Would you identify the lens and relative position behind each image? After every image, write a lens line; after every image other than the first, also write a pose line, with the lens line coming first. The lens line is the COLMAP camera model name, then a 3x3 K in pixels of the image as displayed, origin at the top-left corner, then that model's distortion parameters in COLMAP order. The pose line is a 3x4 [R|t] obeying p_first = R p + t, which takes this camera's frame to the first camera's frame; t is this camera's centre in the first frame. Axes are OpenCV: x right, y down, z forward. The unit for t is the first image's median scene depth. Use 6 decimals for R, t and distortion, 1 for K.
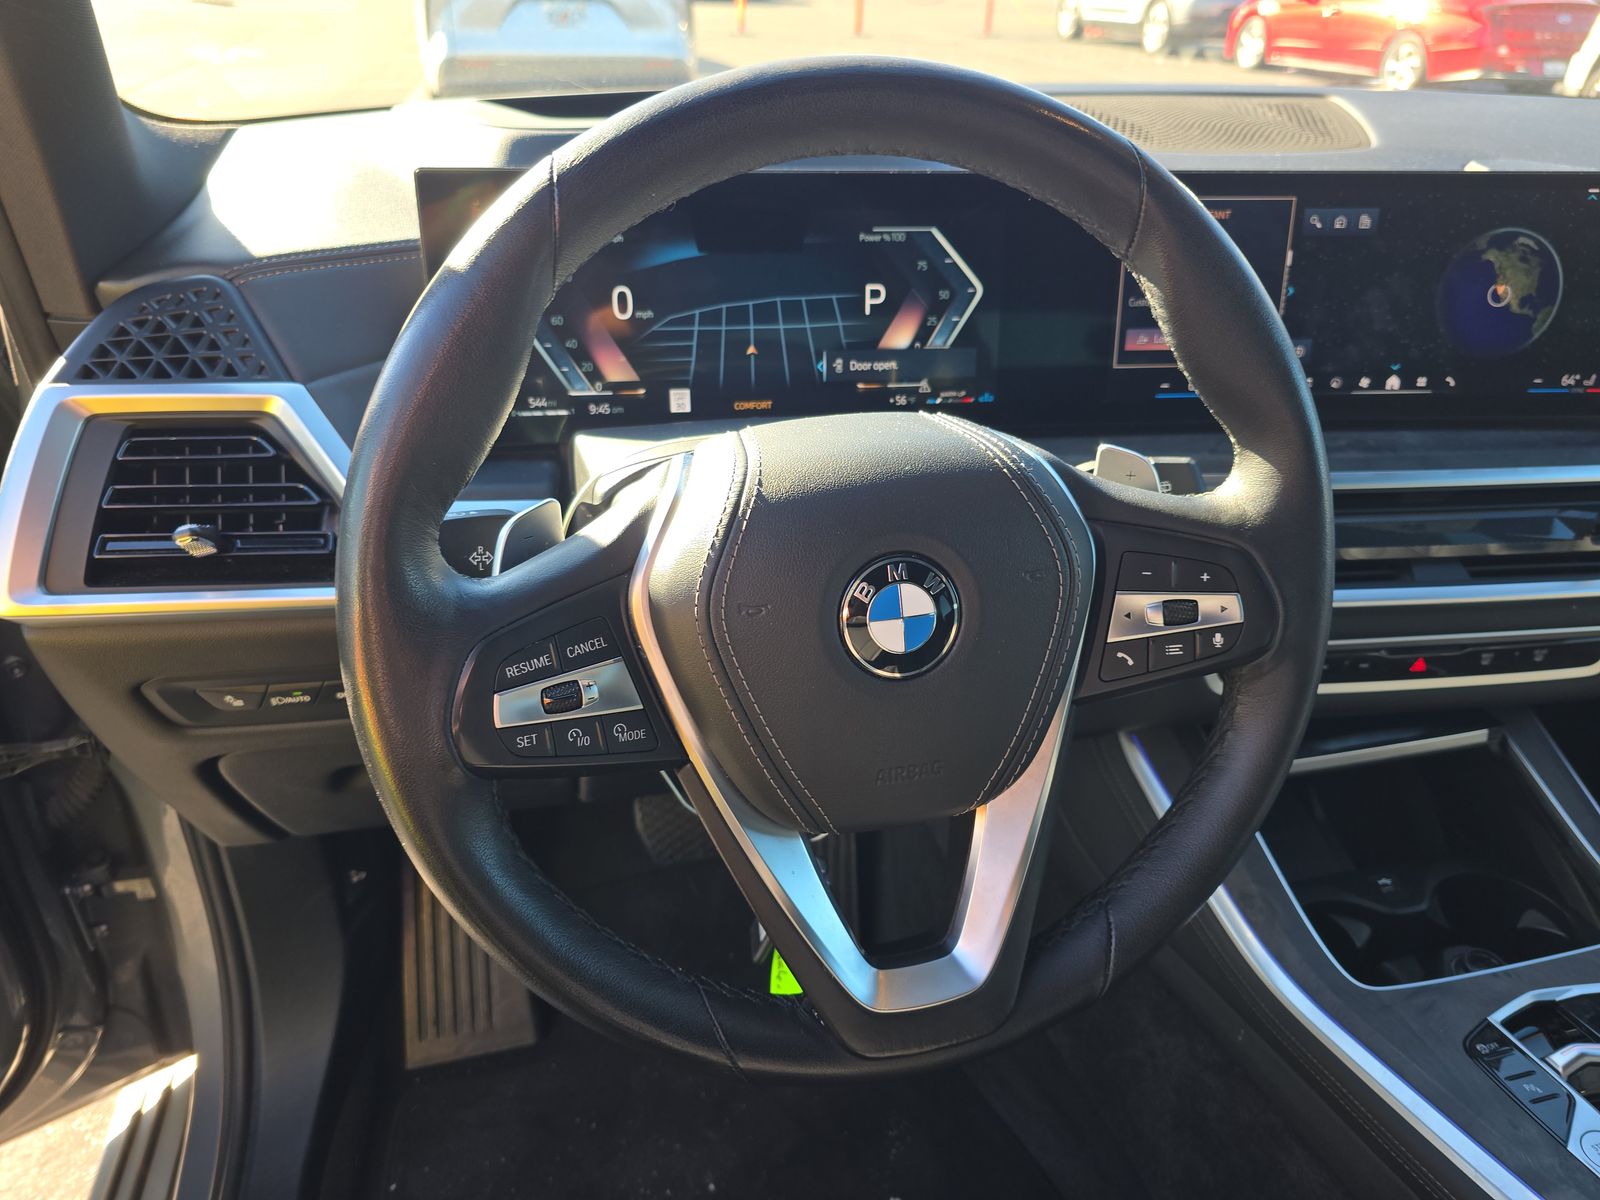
lens RADIAL K [[1160.1, 0, 800.0], [0, 1160.1, 600.0], [0, 0, 1]] dist [0.065404, -0.095349]
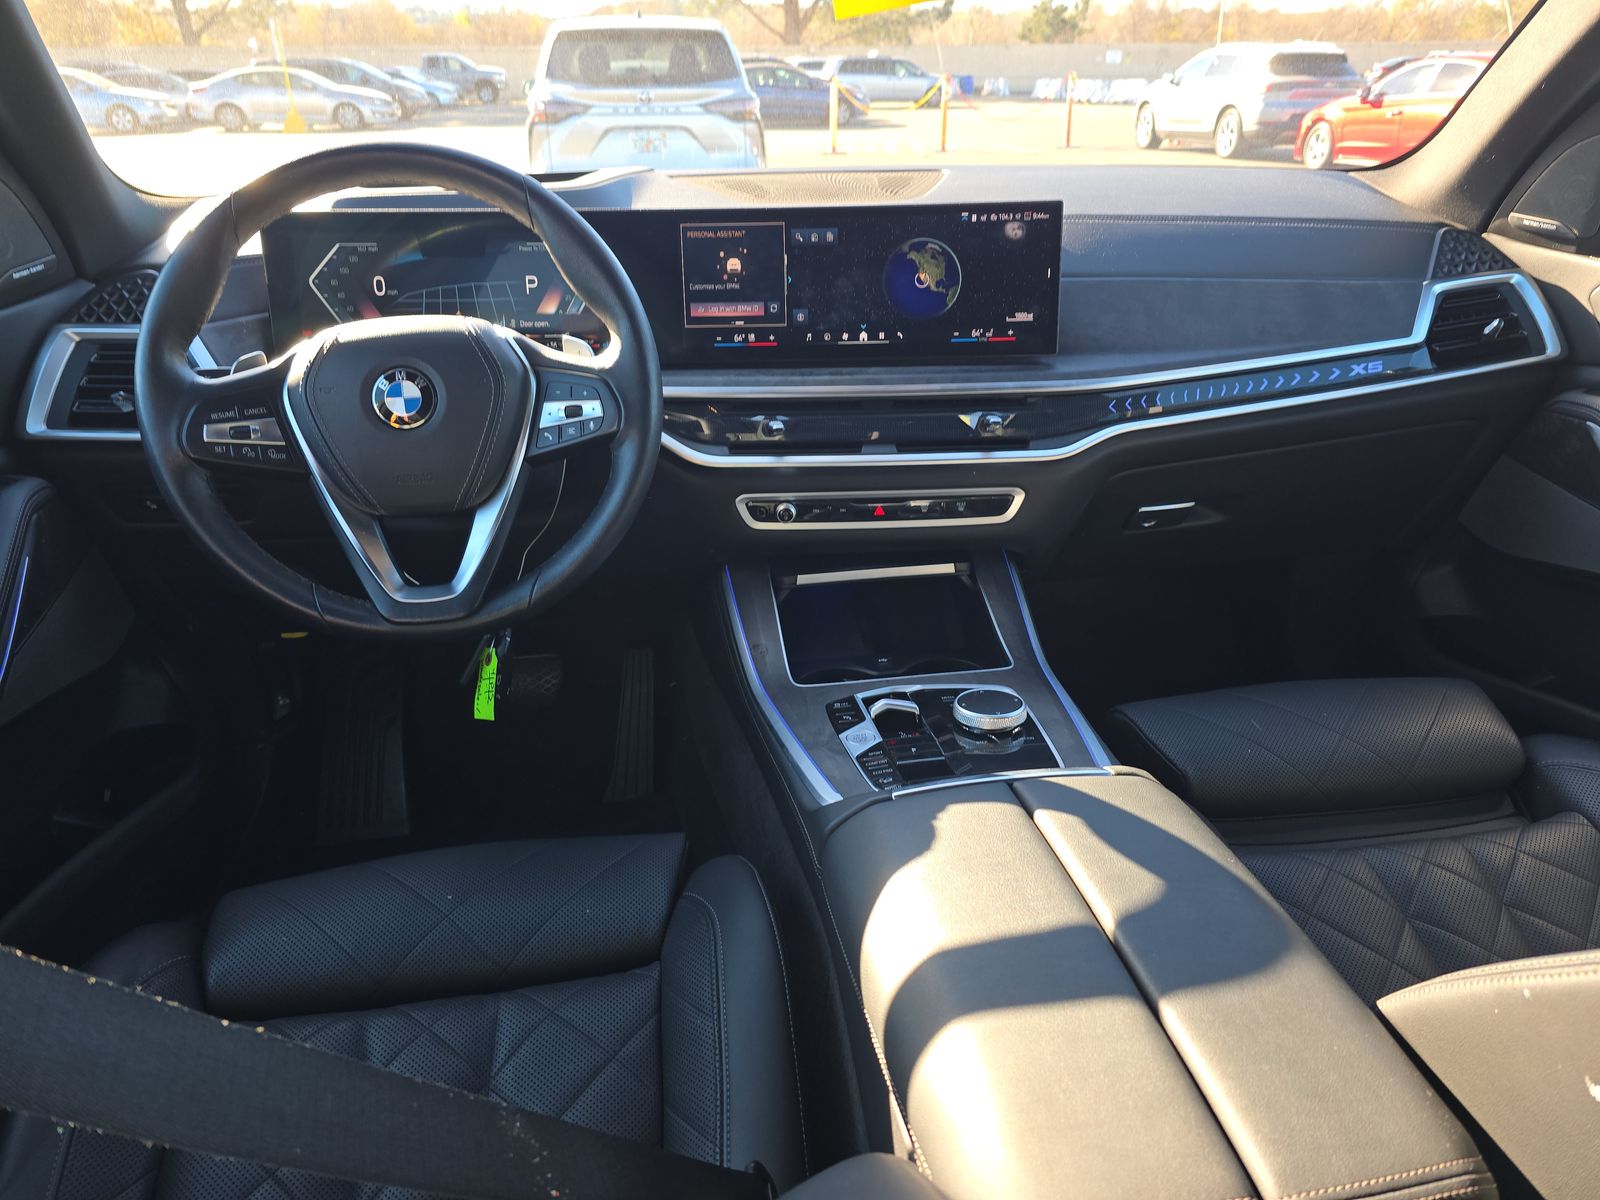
lens RADIAL K [[1160.1, 0, 800.0], [0, 1160.1, 600.0], [0, 0, 1]] dist [0.065404, -0.095349]
pose [[0.994596, 0.008552, -0.103472, 0.630122], [-0.017512, 0.996142, -0.085993, 0.337447], [0.102337, 0.087340, 0.990908, -0.602435]]
